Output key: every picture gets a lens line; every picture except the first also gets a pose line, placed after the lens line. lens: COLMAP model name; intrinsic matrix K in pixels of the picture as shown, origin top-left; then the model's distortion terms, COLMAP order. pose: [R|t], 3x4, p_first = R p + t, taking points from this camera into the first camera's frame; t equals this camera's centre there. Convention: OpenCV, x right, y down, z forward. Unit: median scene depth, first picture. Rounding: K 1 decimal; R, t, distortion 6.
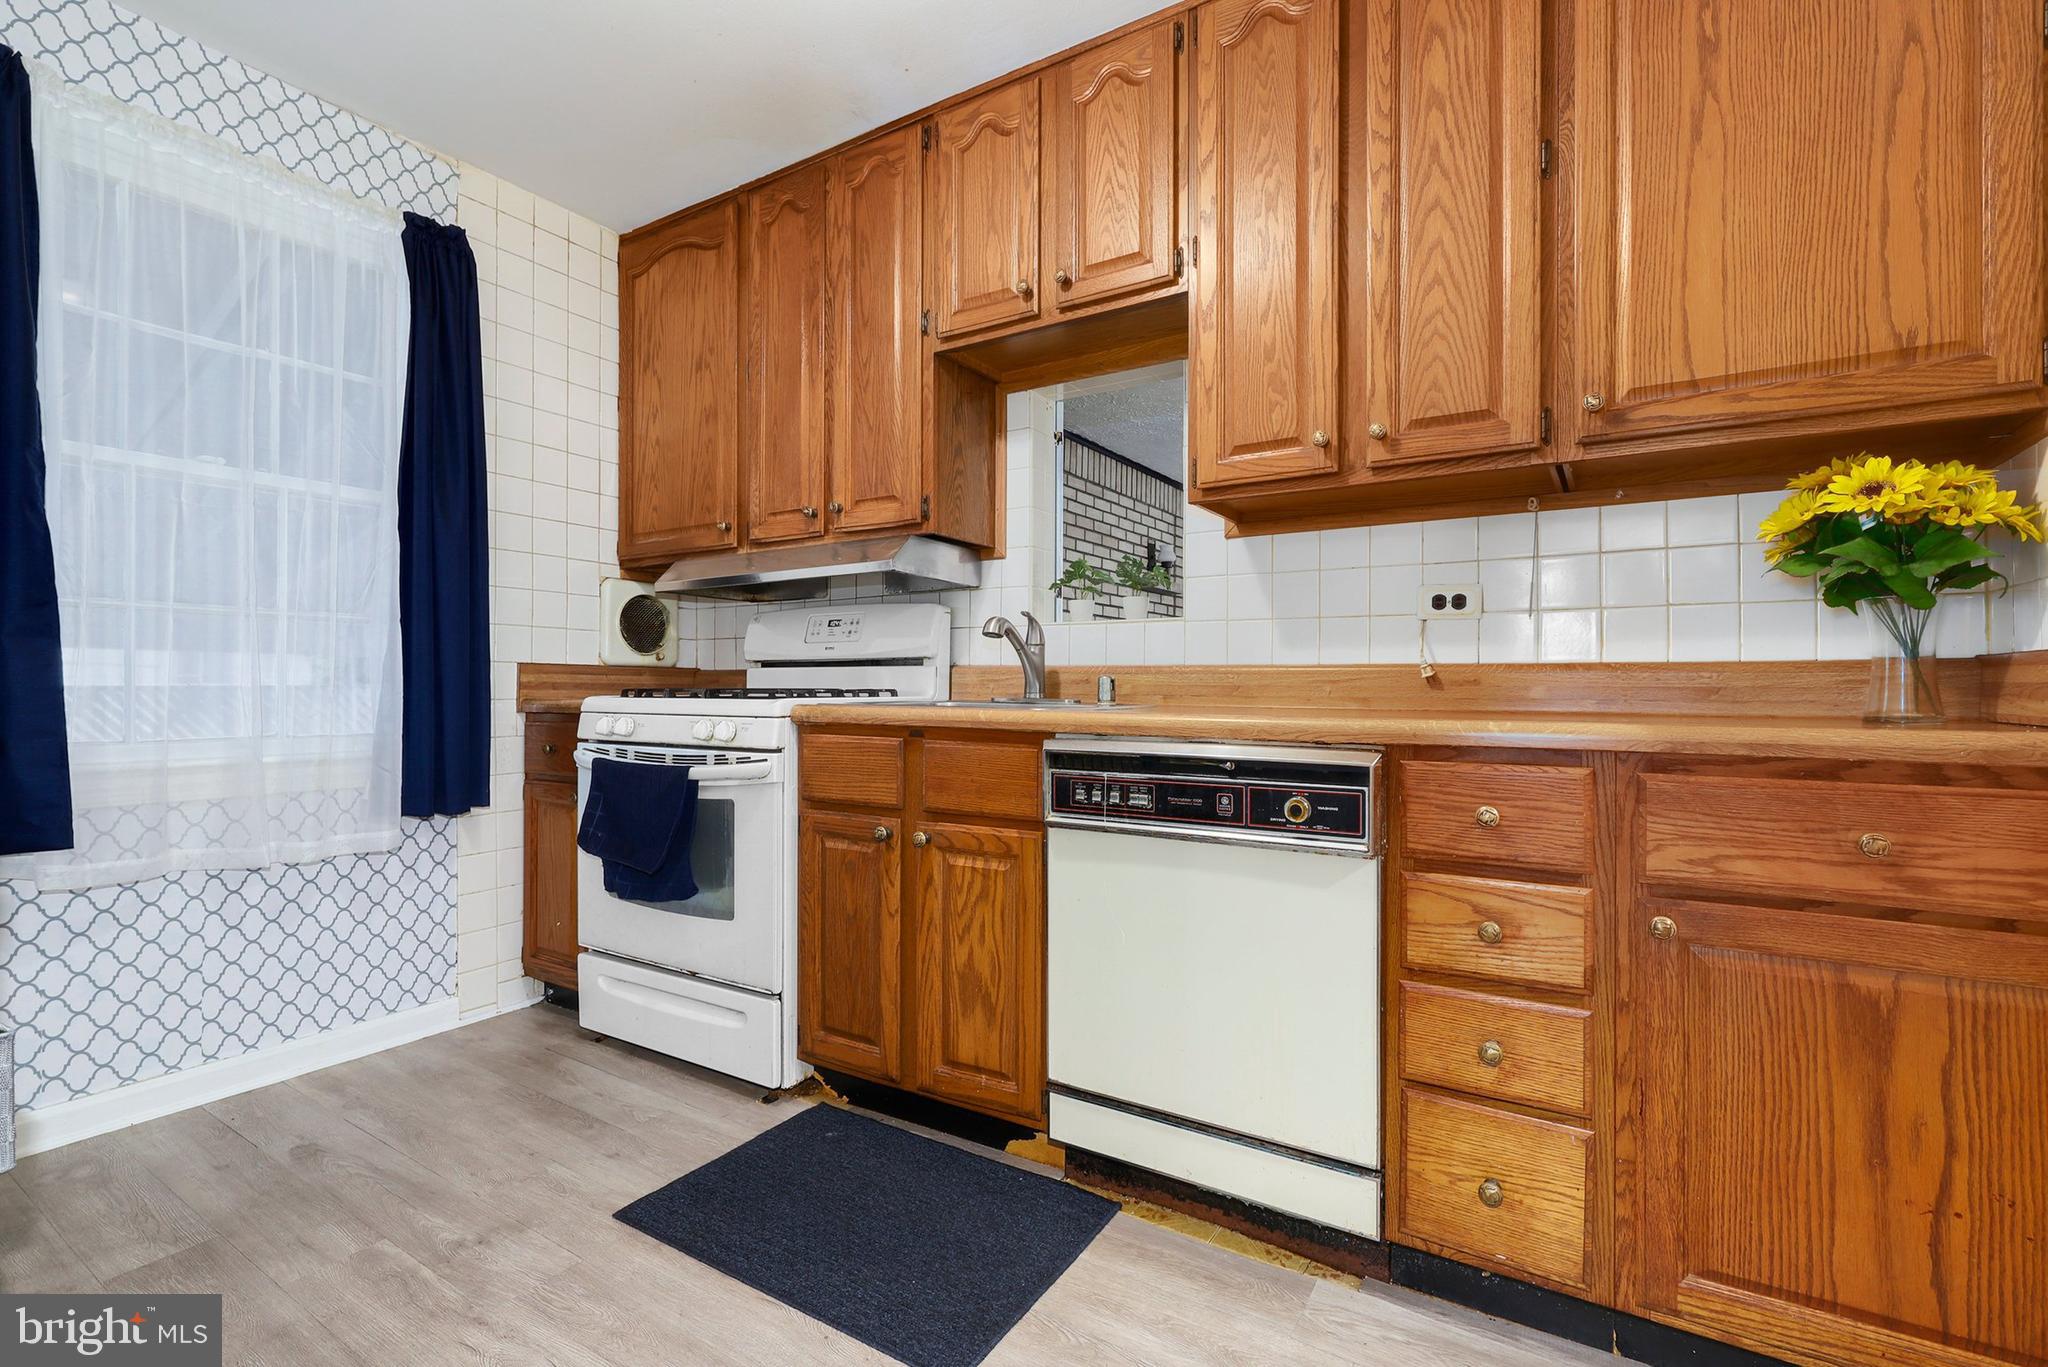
lens RADIAL K [[921.7, 0, 1033.7], [0, 921.7, 684.4], [0, 0, 1]] dist [0.000991, -0.000136]
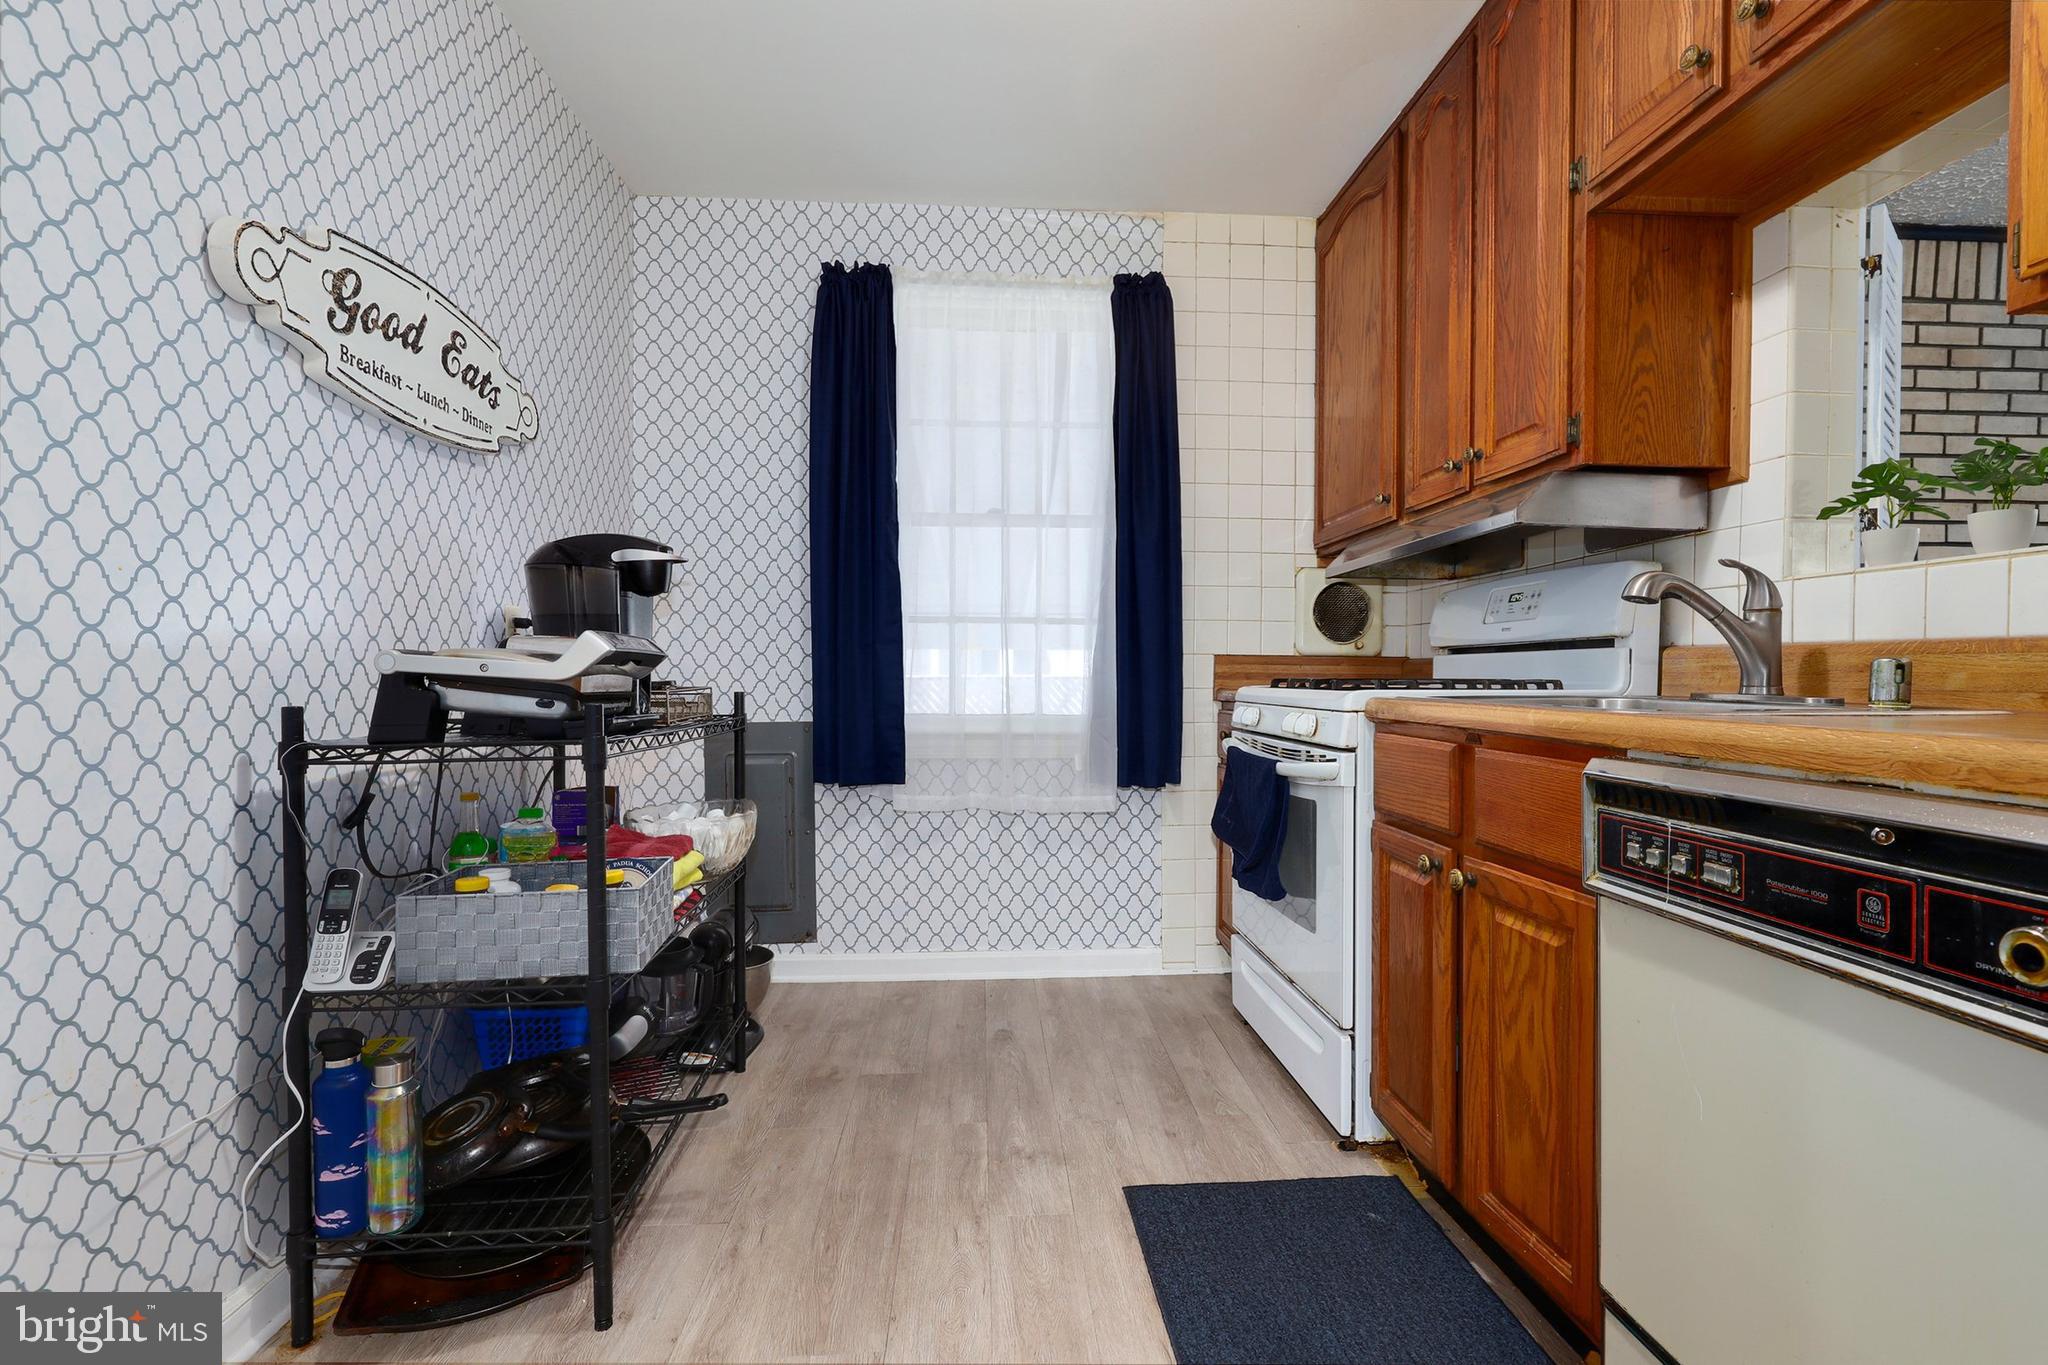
lens RADIAL K [[921.7, 0, 1033.7], [0, 921.7, 683.4], [0, 0, 1]] dist [0.000991, -0.000136]
pose [[0.583505, 0.005884, -0.812088, 0.233225], [0.000960, 0.999968, 0.007935, 0.001815], [0.812109, -0.005410, 0.583481, 0.232269]]
